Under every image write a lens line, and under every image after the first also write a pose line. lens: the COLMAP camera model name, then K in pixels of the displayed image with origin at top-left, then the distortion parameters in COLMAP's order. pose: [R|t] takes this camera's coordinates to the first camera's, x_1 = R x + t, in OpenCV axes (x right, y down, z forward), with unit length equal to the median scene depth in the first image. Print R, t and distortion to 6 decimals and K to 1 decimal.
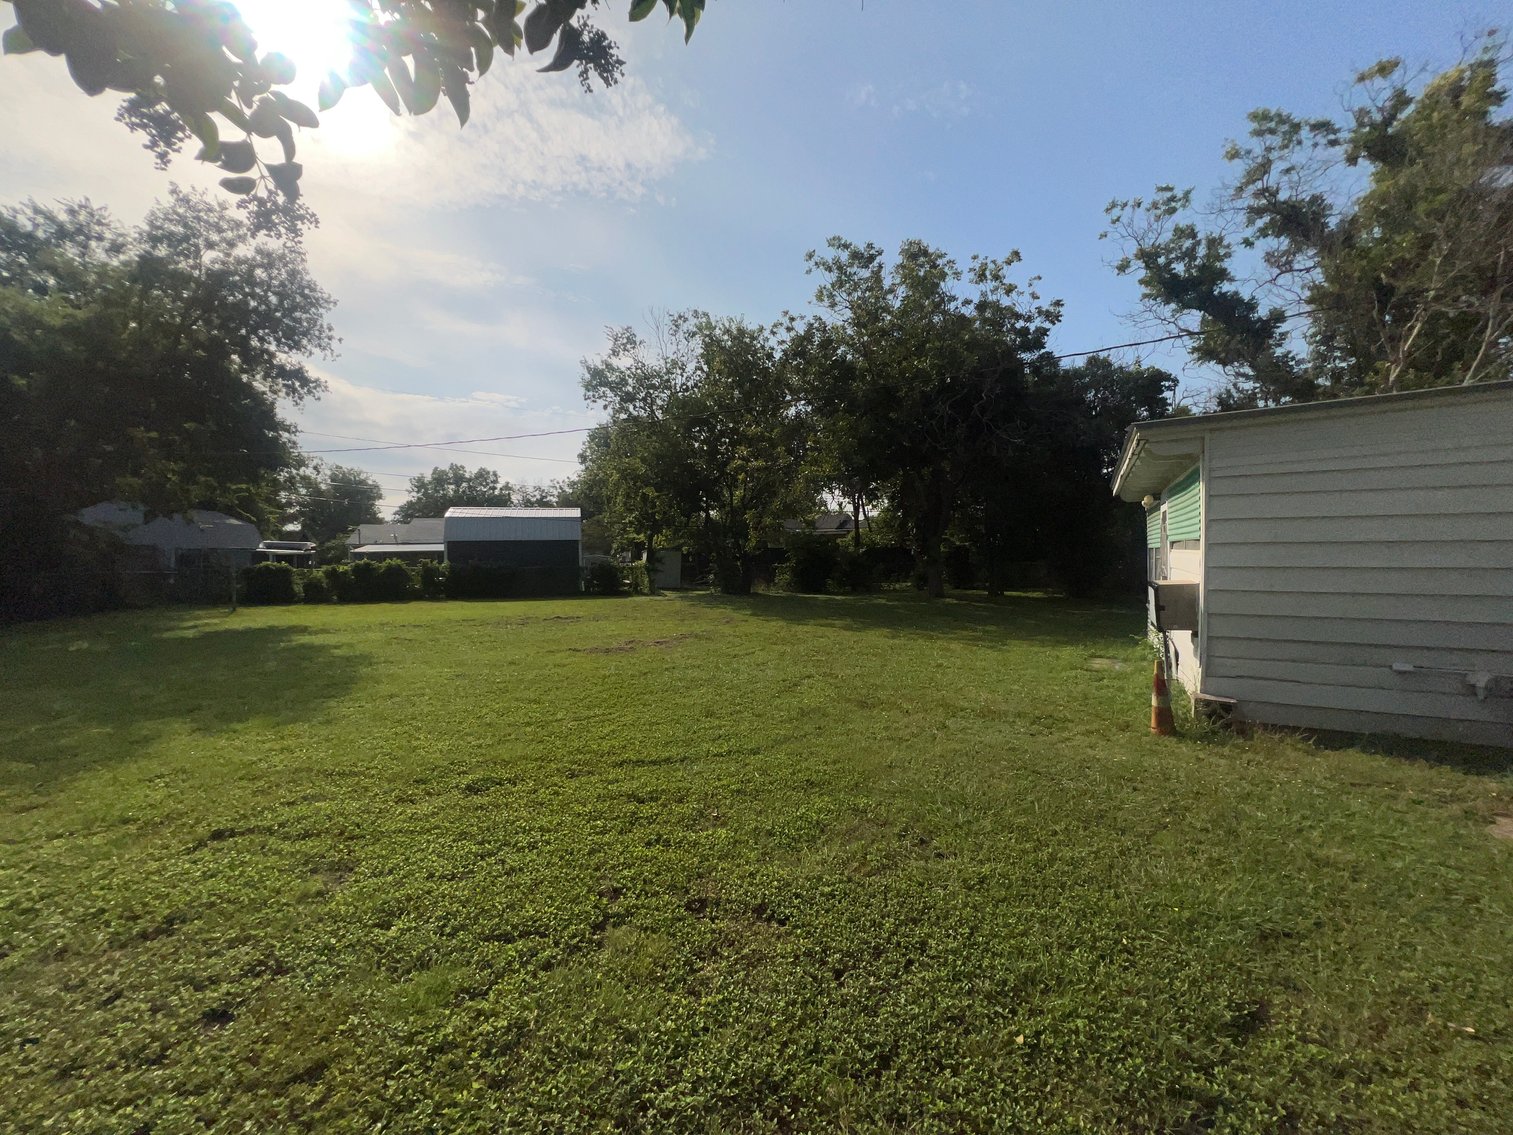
lens RADIAL K [[608.2, 0, 756.1], [0, 608.2, 563.4], [0, 0, 1]] dist [-0.000004, 0.000005]
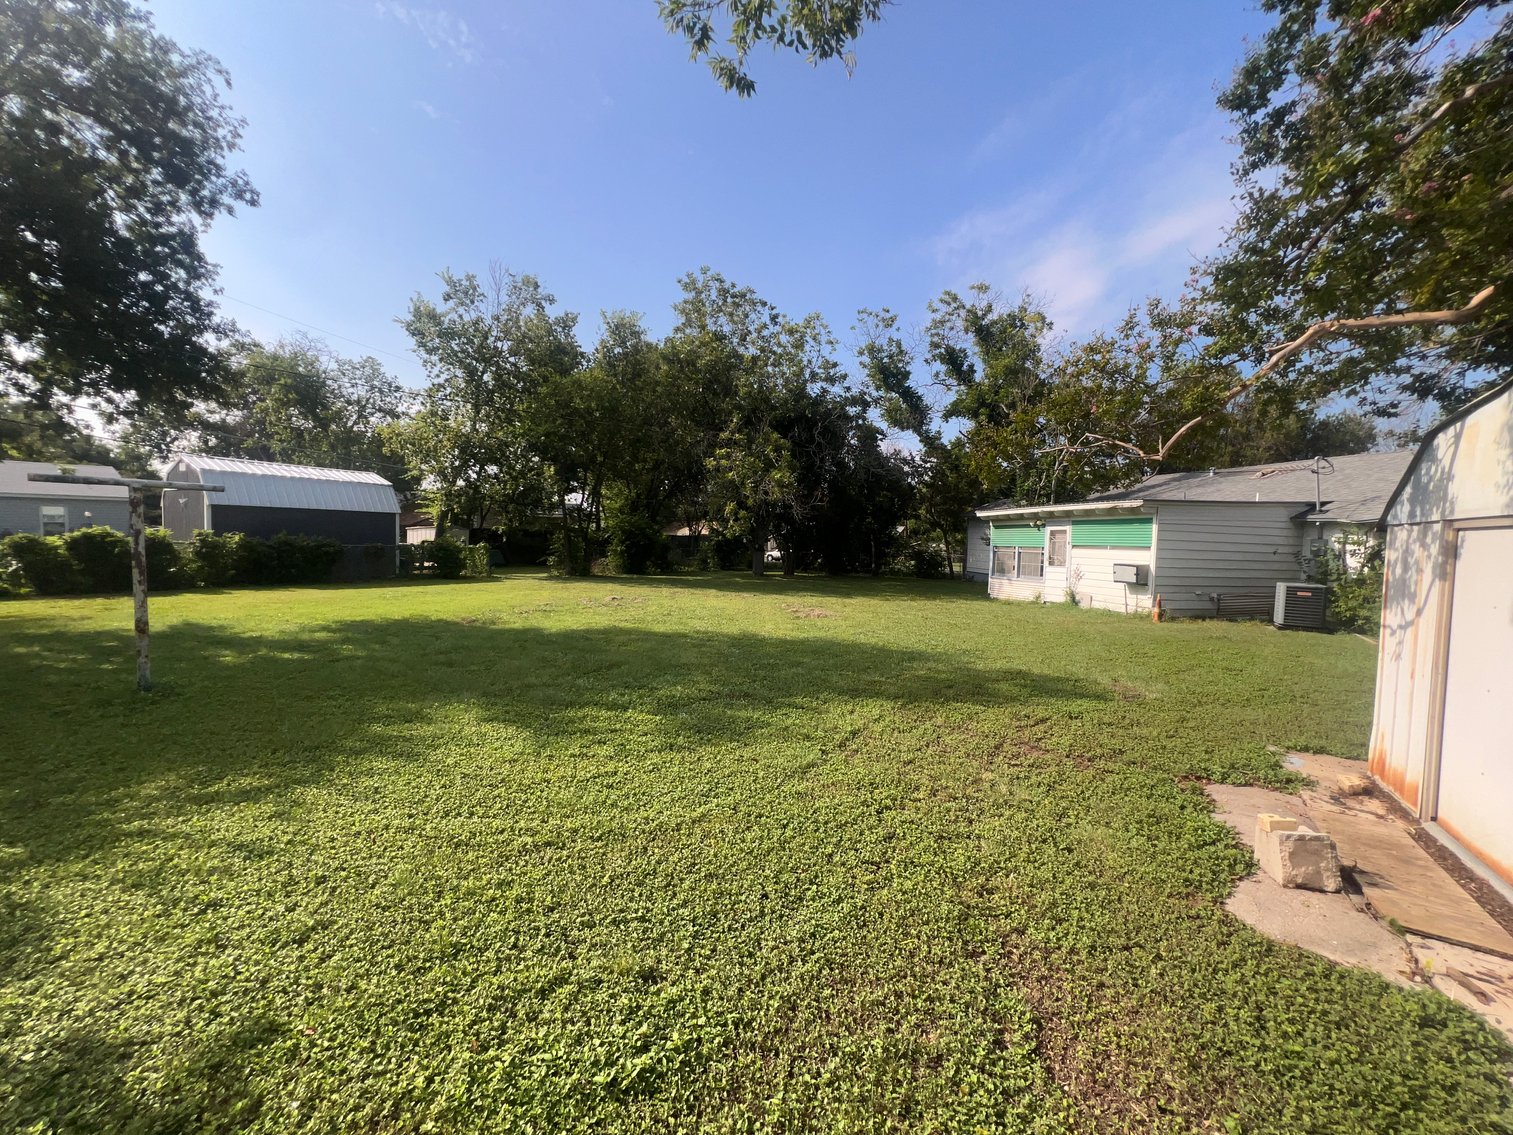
lens RADIAL K [[608.2, 0, 754.5], [0, 608.2, 568.2], [0, 0, 1]] dist [-0.000004, 0.000005]
pose [[0.727494, -0.001666, 0.686112, -0.660524], [-0.021482, 0.999451, 0.025205, 0.007832], [-0.685777, -0.033075, 0.727059, 0.087848]]
